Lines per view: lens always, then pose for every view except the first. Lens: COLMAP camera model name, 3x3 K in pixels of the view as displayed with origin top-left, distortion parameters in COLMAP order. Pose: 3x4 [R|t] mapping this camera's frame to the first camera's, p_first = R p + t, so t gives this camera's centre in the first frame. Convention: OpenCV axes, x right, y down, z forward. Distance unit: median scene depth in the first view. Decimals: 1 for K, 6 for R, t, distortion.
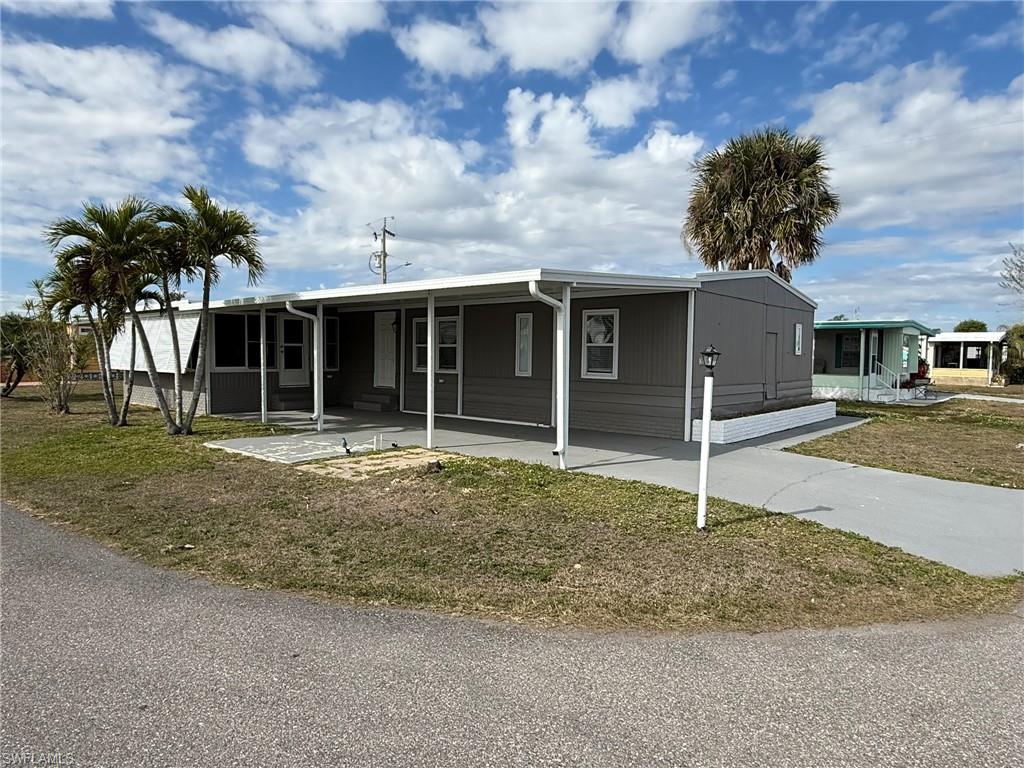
lens RADIAL K [[654.3, 0, 510.8], [0, 654.3, 379.5], [0, 0, 1]] dist [-0.001418, 0.000274]
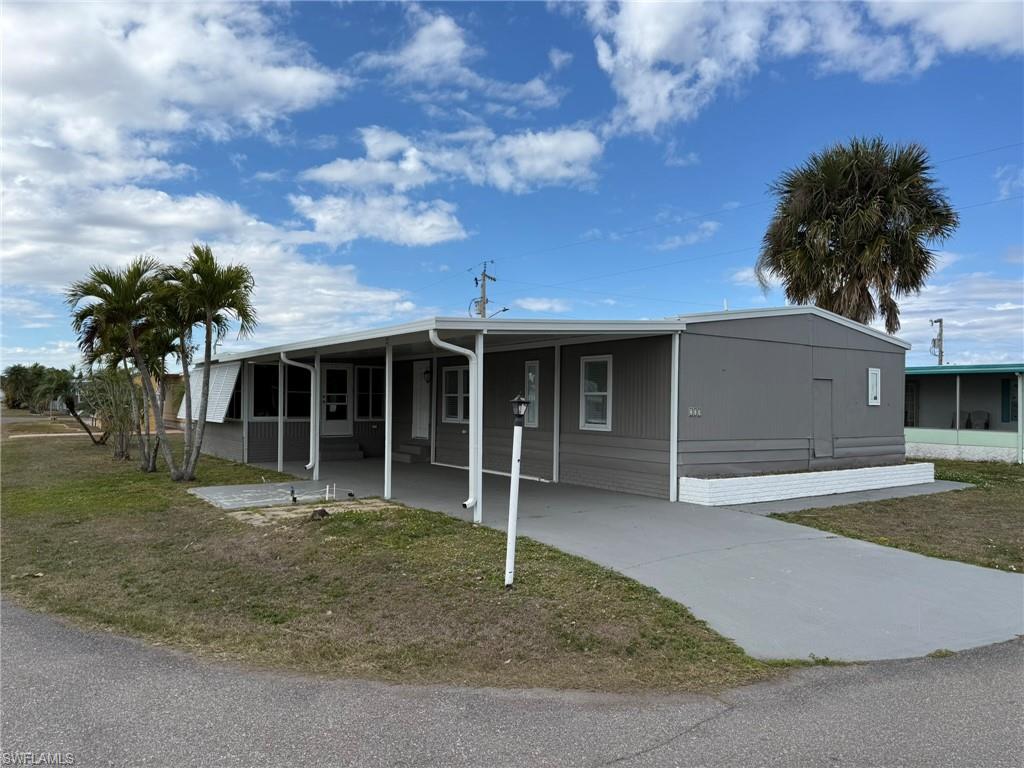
lens RADIAL K [[725.3, 0, 512.0], [0, 725.3, 384.0], [0, 0, 1]] dist [0.091791, -0.130681]
pose [[0.970938, -0.006069, -0.239256, 0.295878], [-0.010020, 0.997771, -0.065974, 0.002415], [0.239123, 0.066454, 0.968713, -0.023984]]
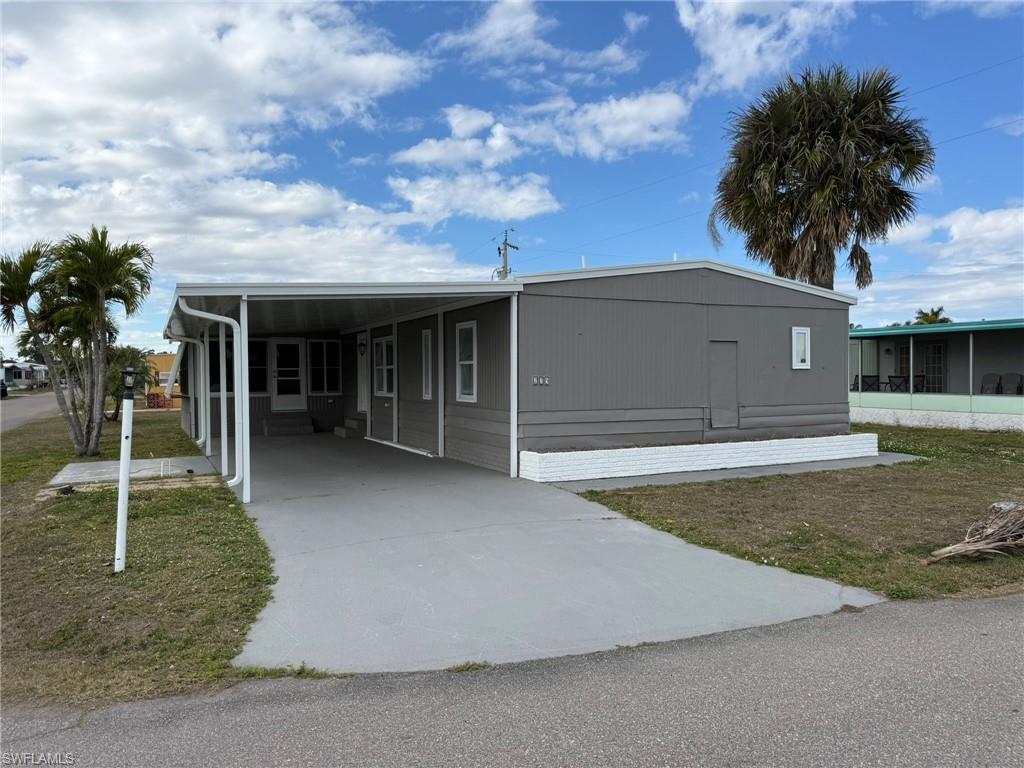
lens RADIAL K [[727.7, 0, 512.2], [0, 727.7, 350.1], [0, 0, 1]] dist [0.089814, -0.140287]
pose [[0.924616, -0.031036, -0.379634, 0.620653], [0.002841, 0.997209, -0.074605, 0.003101], [0.380890, 0.067903, 0.922124, 0.147519]]
